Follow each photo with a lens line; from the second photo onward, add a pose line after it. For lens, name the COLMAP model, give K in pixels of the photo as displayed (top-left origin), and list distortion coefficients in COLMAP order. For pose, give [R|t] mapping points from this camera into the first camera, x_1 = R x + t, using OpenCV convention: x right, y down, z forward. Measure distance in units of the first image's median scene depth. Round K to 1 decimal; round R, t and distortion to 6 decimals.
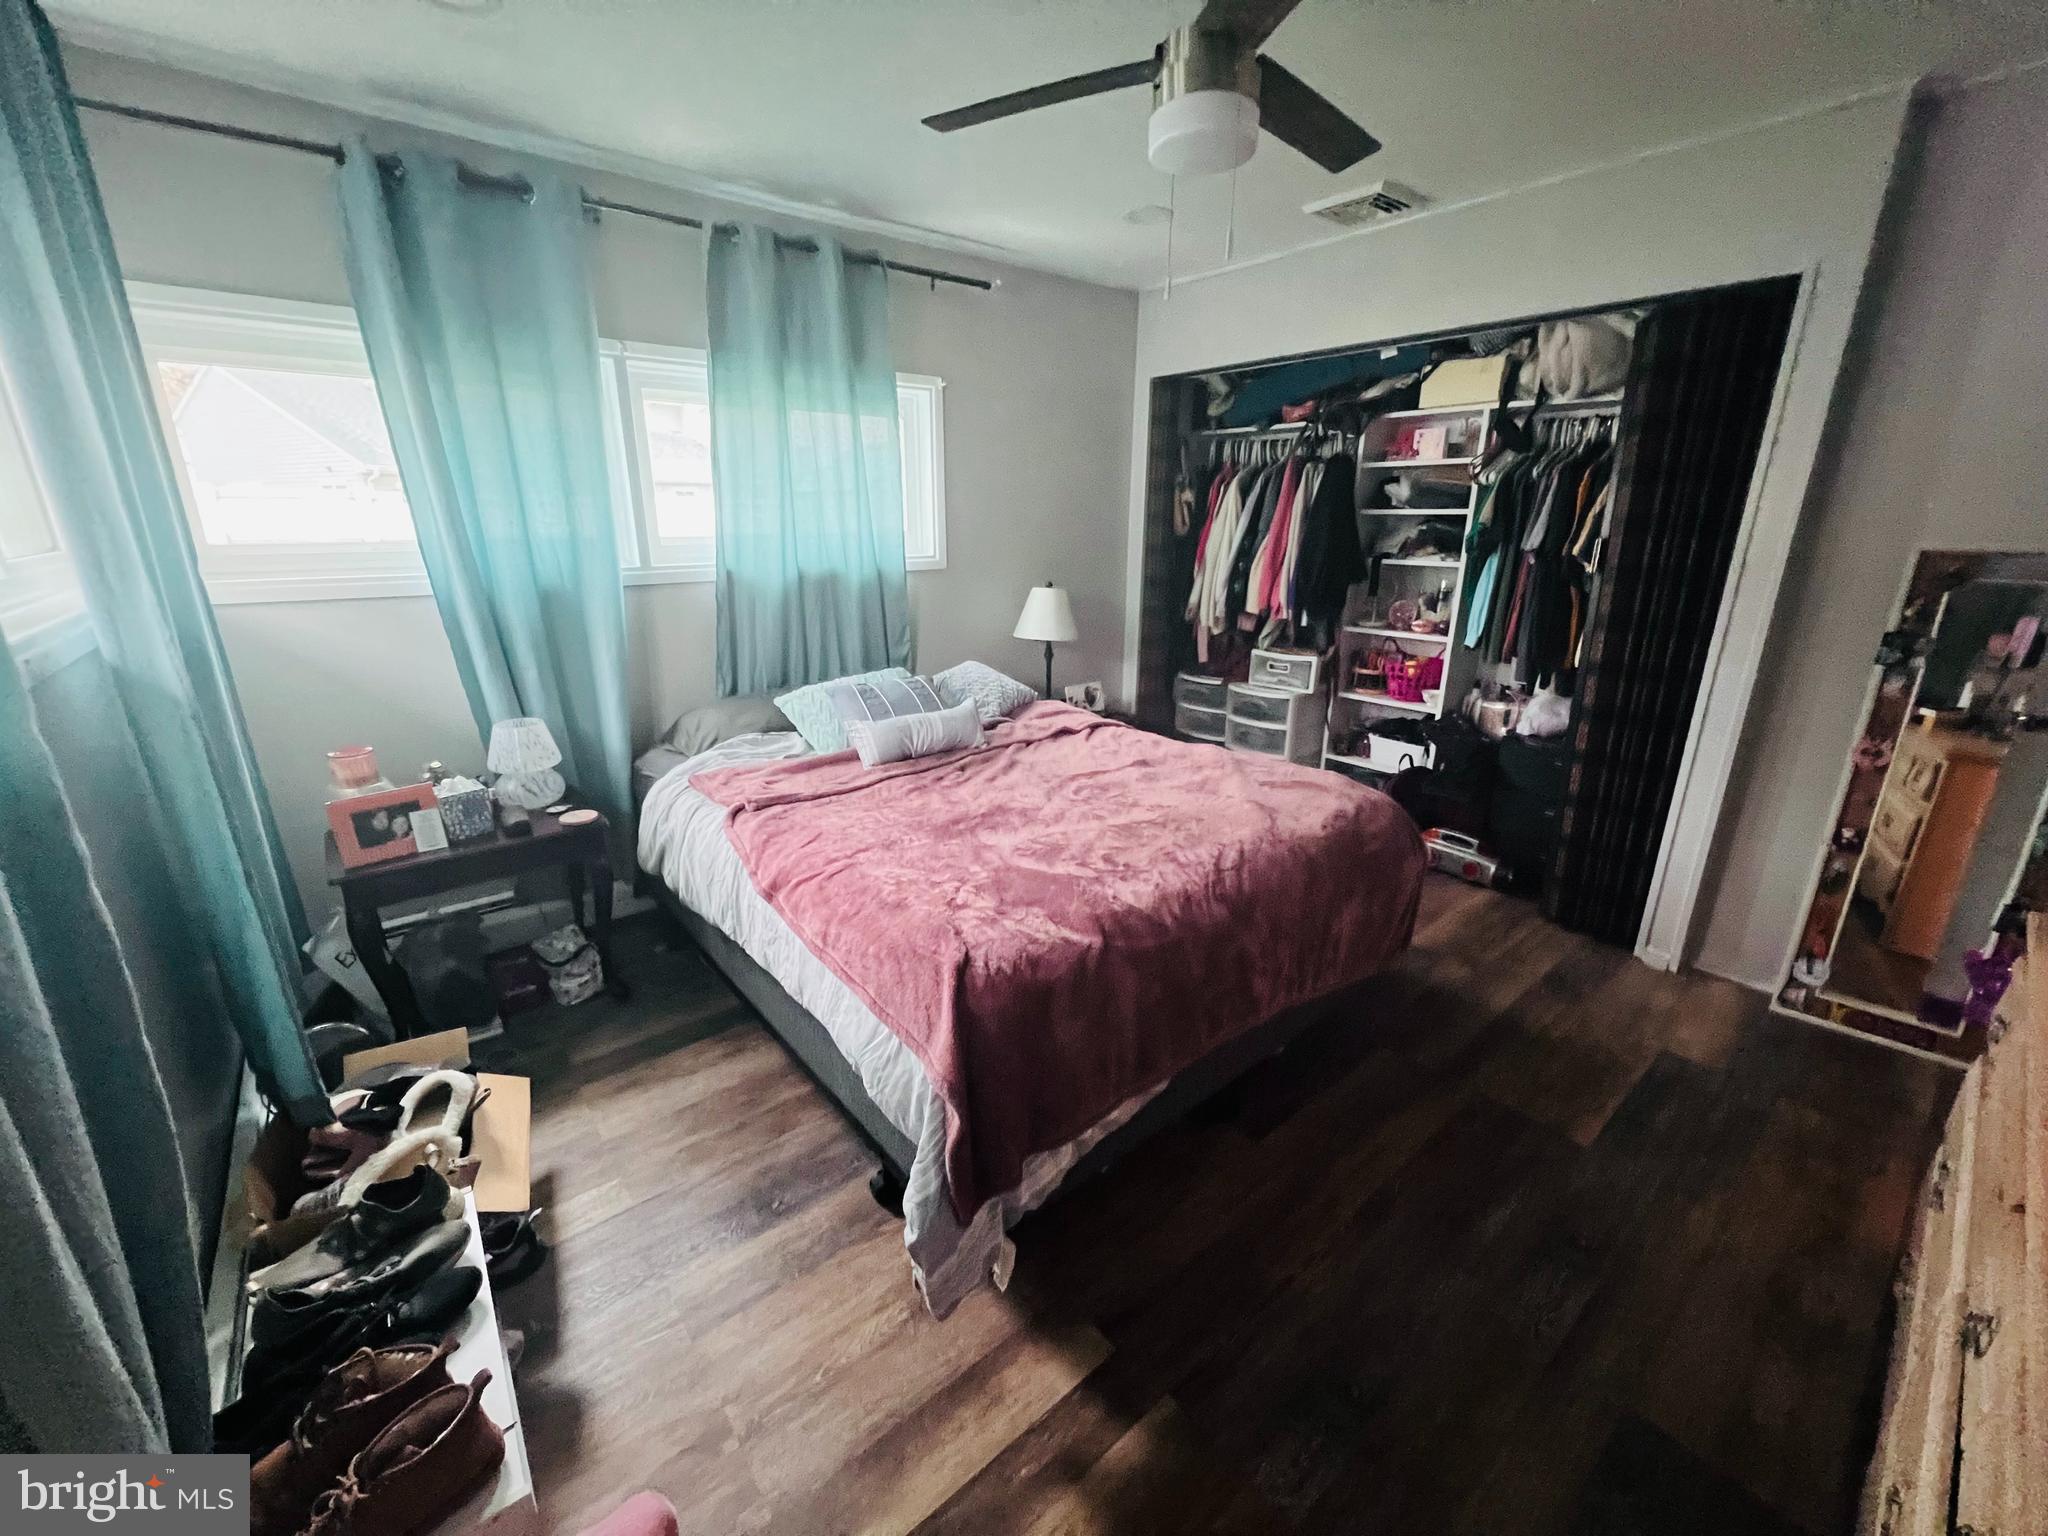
lens RADIAL K [[819.5, 0, 1019.1], [0, 819.5, 763.9], [0, 0, 1]] dist [-0.001017, -0.000051]
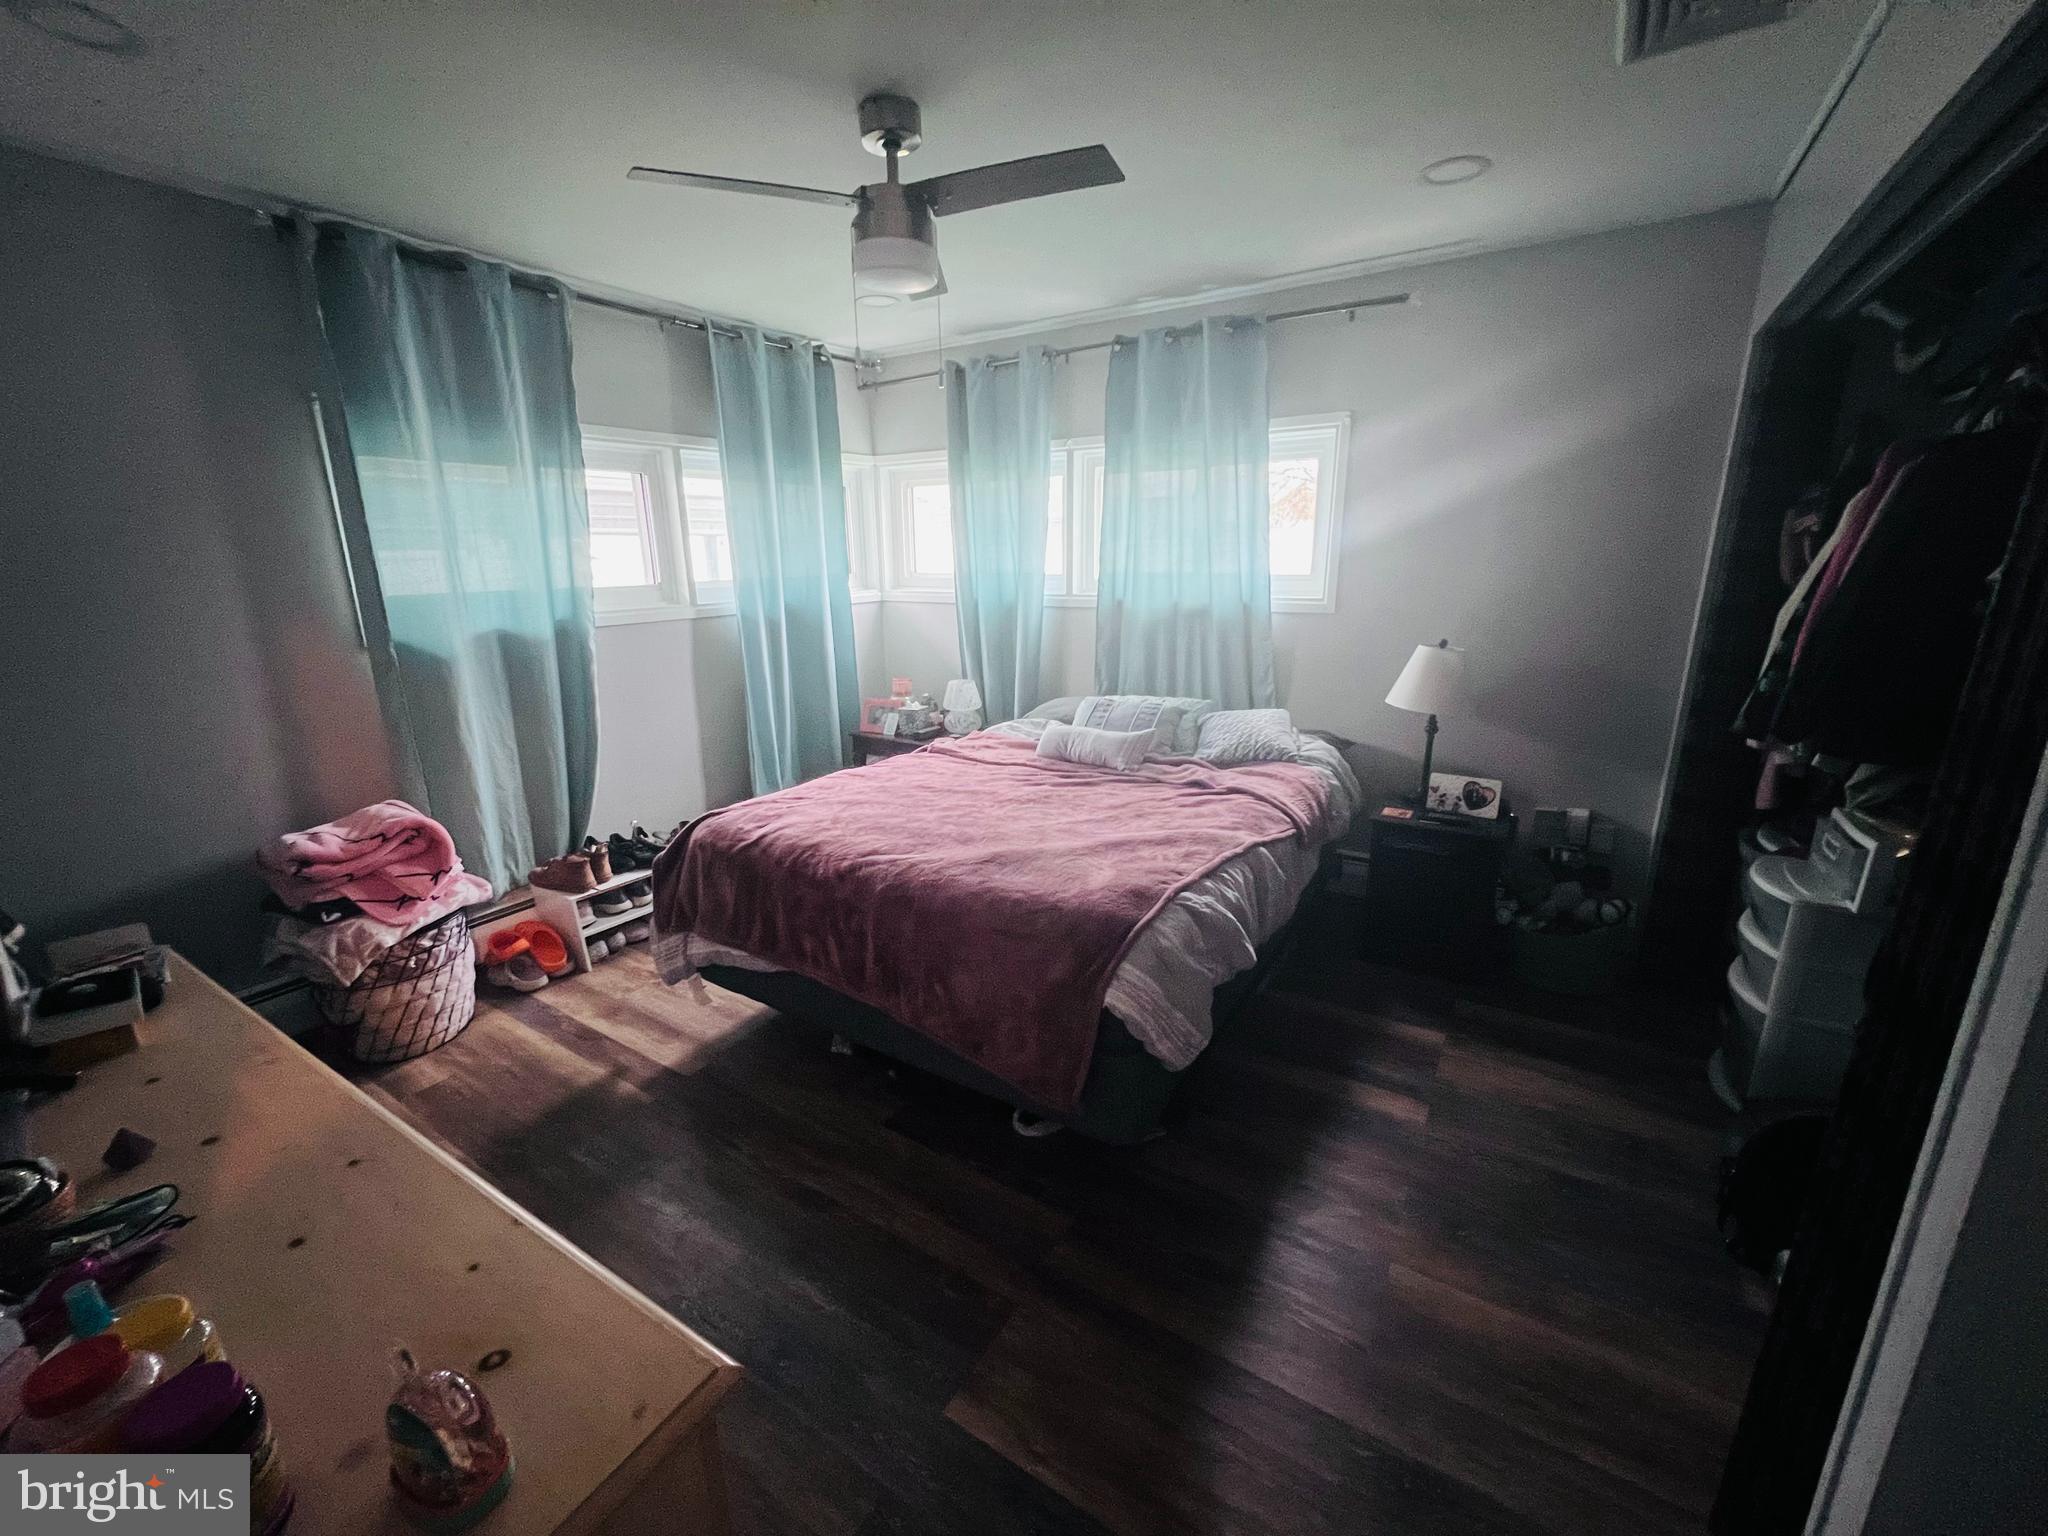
lens RADIAL K [[819.5, 0, 1019.1], [0, 819.5, 763.9], [0, 0, 1]] dist [-0.001017, -0.000051]
pose [[0.307414, 0.235044, -0.922091, 0.914035], [-0.268909, 0.950975, 0.152755, -0.159911], [0.912789, 0.200999, 0.355549, 0.496415]]
